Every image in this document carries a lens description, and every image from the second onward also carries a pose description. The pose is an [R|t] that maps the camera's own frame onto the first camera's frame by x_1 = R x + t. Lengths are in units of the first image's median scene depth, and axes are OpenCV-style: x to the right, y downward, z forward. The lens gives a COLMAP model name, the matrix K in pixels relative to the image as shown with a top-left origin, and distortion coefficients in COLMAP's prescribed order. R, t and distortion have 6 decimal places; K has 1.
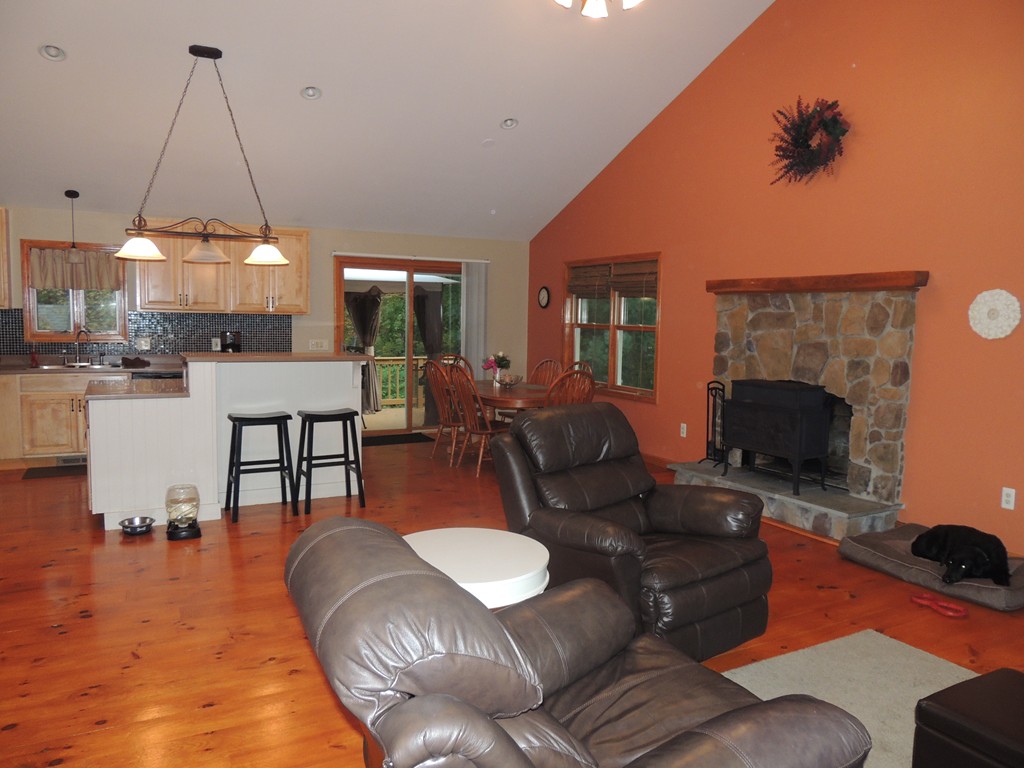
lens RADIAL K [[745.2, 0, 519.0], [0, 745.2, 387.3], [0, 0, 1]] dist [-0.011551, 0.007399]
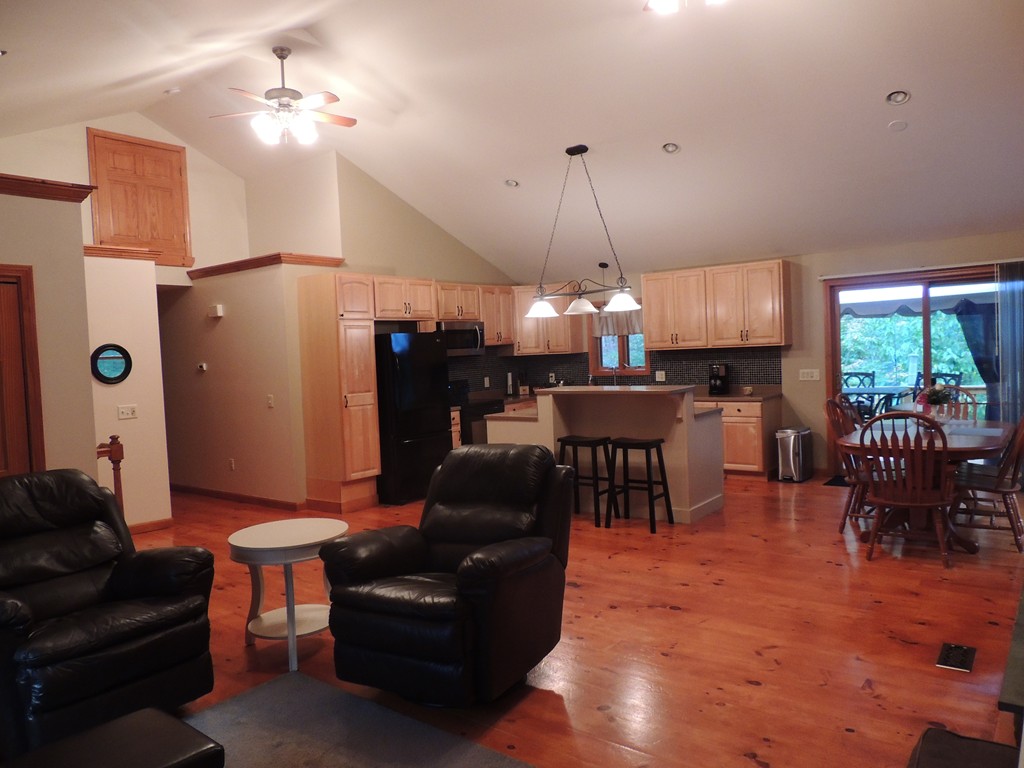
lens RADIAL K [[745.2, 0, 516.0], [0, 745.2, 377.2], [0, 0, 1]] dist [-0.011551, 0.007399]
pose [[0.397520, -0.004263, -0.917584, 0.682621], [-0.036059, 0.999144, -0.020263, -0.031152], [0.916885, 0.041143, 0.397026, 0.398391]]
